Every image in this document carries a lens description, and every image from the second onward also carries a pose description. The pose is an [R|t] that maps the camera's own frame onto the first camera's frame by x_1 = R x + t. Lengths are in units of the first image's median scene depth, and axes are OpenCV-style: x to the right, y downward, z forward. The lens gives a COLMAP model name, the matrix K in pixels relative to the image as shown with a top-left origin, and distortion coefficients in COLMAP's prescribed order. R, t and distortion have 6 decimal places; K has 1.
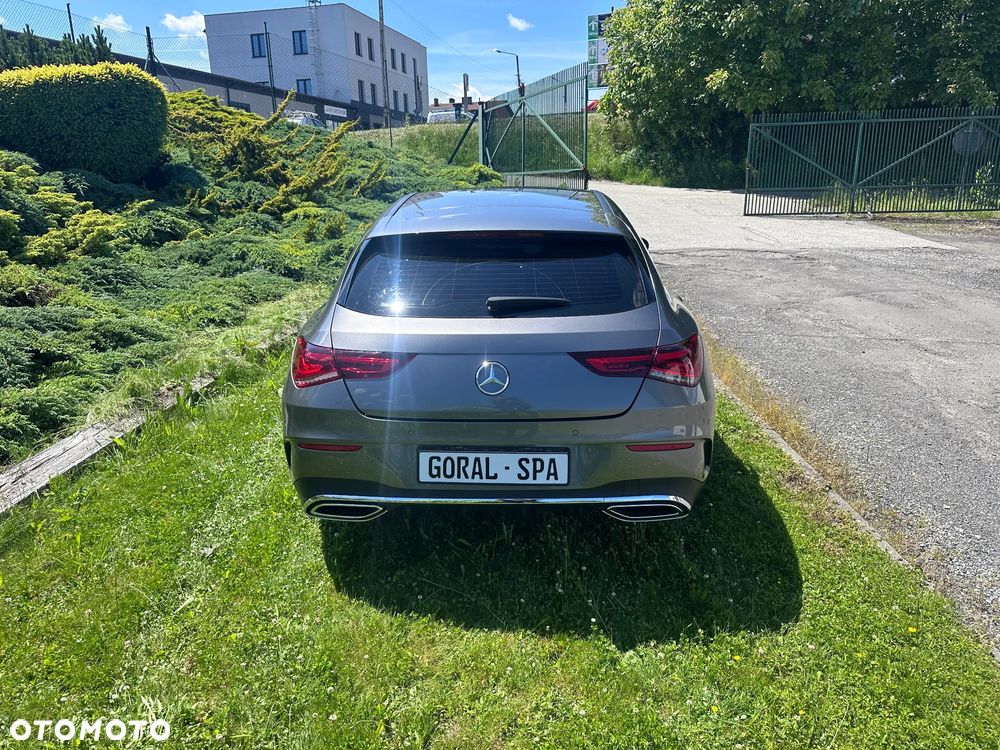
lens RADIAL K [[704.4, 0, 498.2], [0, 704.4, 381.2], [0, 0, 1]] dist [0.036280, -0.044556]
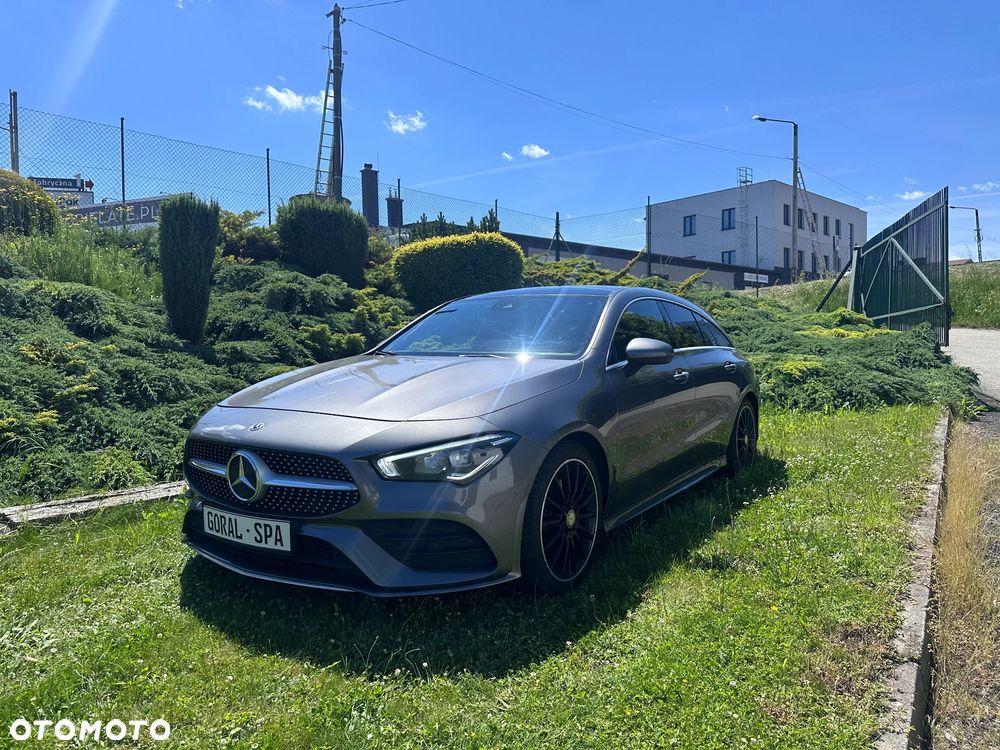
lens RADIAL K [[703.8, 0, 500.0], [0, 703.8, 375.0], [0, 0, 1]] dist [0.024972, -0.038518]
pose [[0.831798, 0.024165, -0.554552, 0.247622], [-0.154294, 0.969746, -0.189175, 0.038626], [0.533203, 0.242919, 0.810361, 0.093957]]
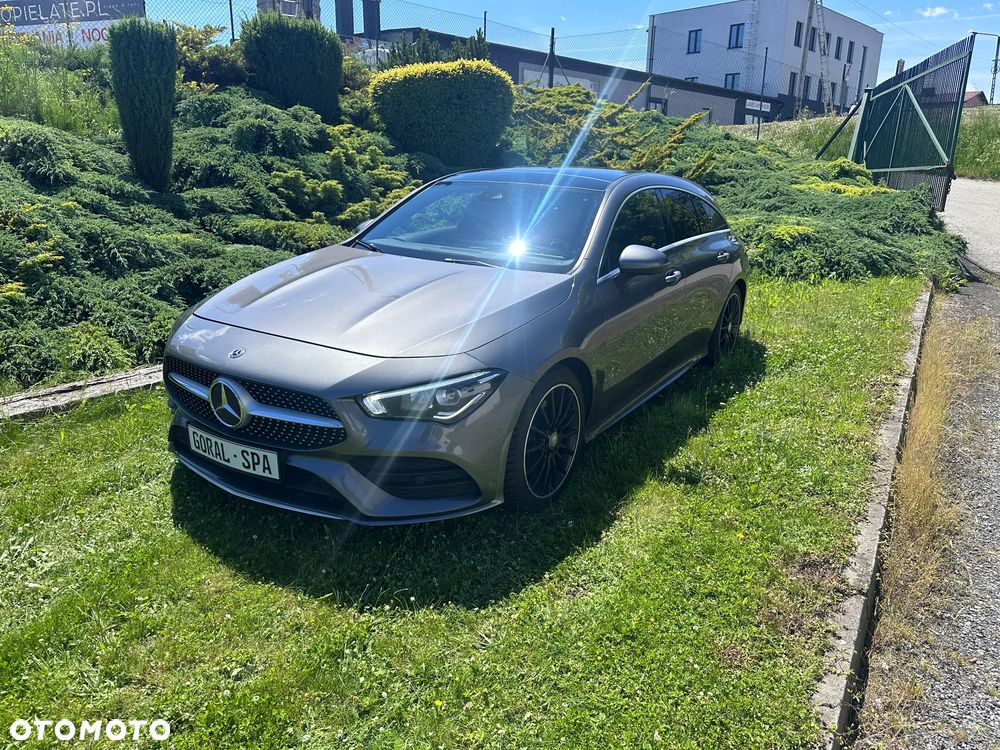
lens RADIAL K [[704.5, 0, 505.1], [0, 704.5, 384.1], [0, 0, 1]] dist [0.014931, -0.023999]
pose [[0.846295, 0.184530, -0.499733, 0.235292], [-0.179867, 0.981980, 0.057999, -0.016276], [0.501430, 0.040802, 0.864235, 0.090476]]
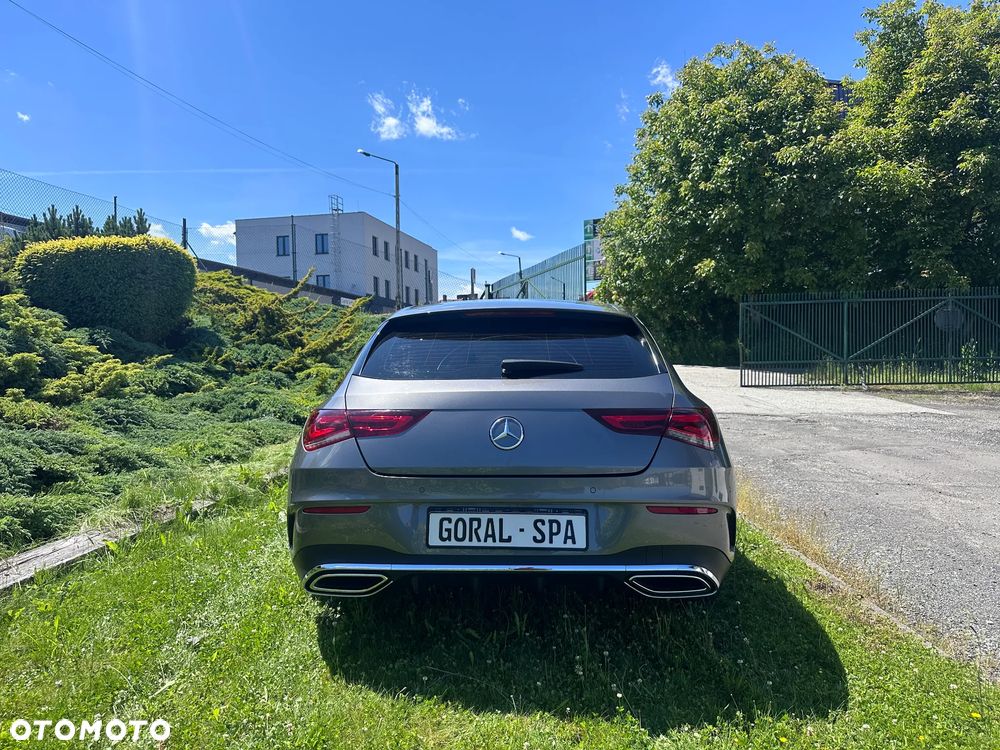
lens RADIAL K [[704.4, 0, 498.2], [0, 704.4, 381.2], [0, 0, 1]] dist [0.036280, -0.044556]
pose [[0.999969, 0.006945, -0.003588, -0.005759], [-0.007636, 0.966092, -0.258086, 0.058994], [0.001674, 0.258106, 0.966115, 0.009574]]
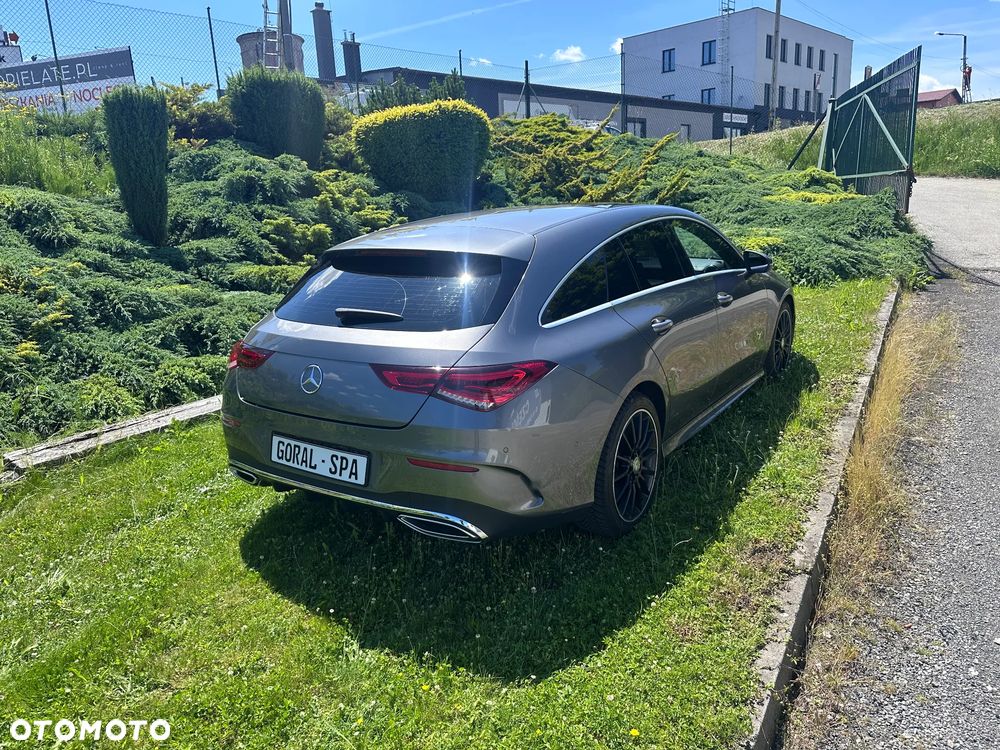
lens RADIAL K [[701.7, 0, 504.9], [0, 701.7, 378.8], [0, 0, 1]] dist [0.030936, -0.044206]
pose [[0.854476, 0.108728, -0.507985, 0.273829], [-0.114889, 0.993190, 0.019326, -0.020693], [0.506627, 0.041849, 0.861149, 0.060500]]
